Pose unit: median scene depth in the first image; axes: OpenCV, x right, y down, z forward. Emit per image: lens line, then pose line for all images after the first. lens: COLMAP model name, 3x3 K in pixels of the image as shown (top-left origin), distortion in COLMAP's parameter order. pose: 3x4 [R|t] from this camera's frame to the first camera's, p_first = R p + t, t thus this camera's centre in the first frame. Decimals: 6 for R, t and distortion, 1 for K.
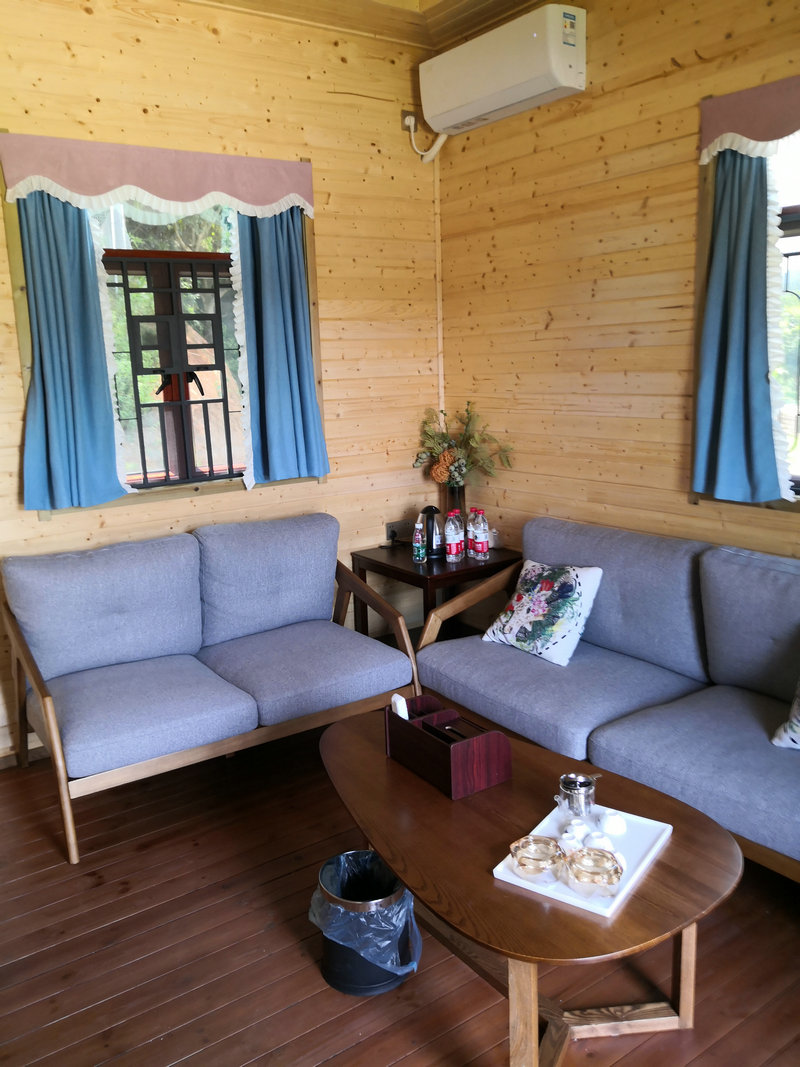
lens RADIAL K [[878.6, 0, 399.7], [0, 878.6, 531.7], [0, 0, 1]] dist [-0.010991, -0.005921]
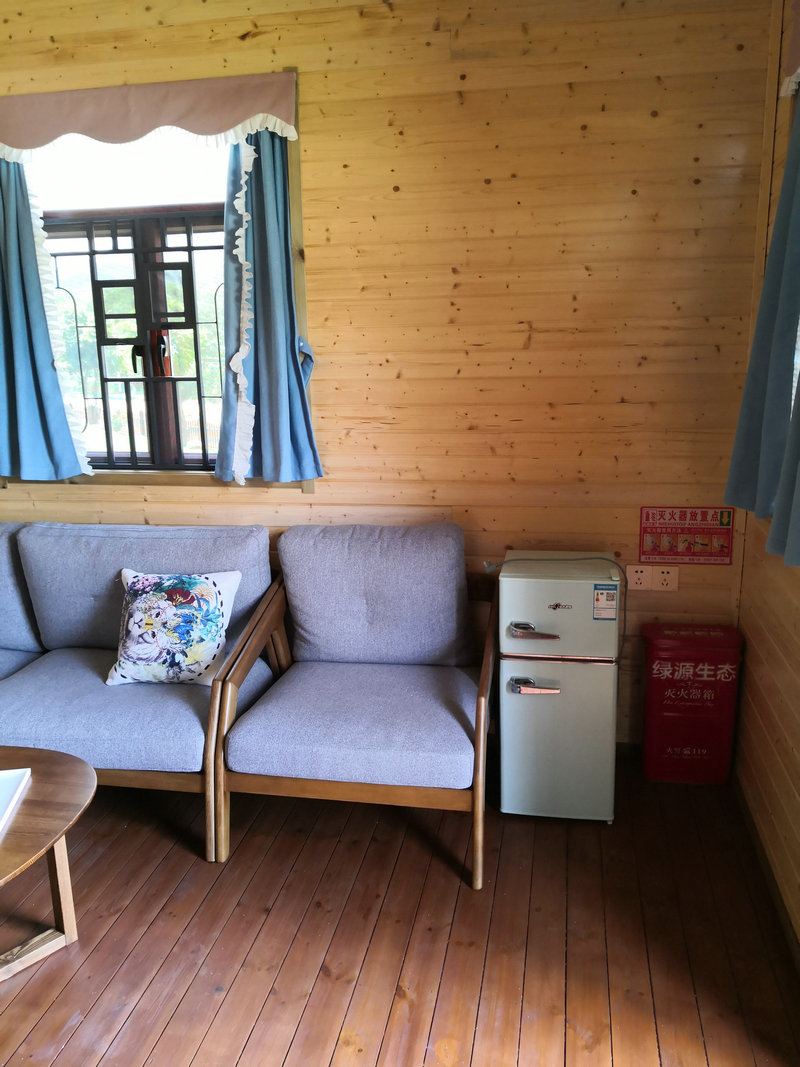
lens RADIAL K [[878.6, 0, 399.2], [0, 878.6, 534.0], [0, 0, 1]] dist [-0.010991, -0.005921]
pose [[0.724667, -0.138209, 0.675097, -0.042186], [0.130906, 0.989451, 0.062048, 0.024169], [-0.676551, 0.043410, 0.735115, -0.104225]]
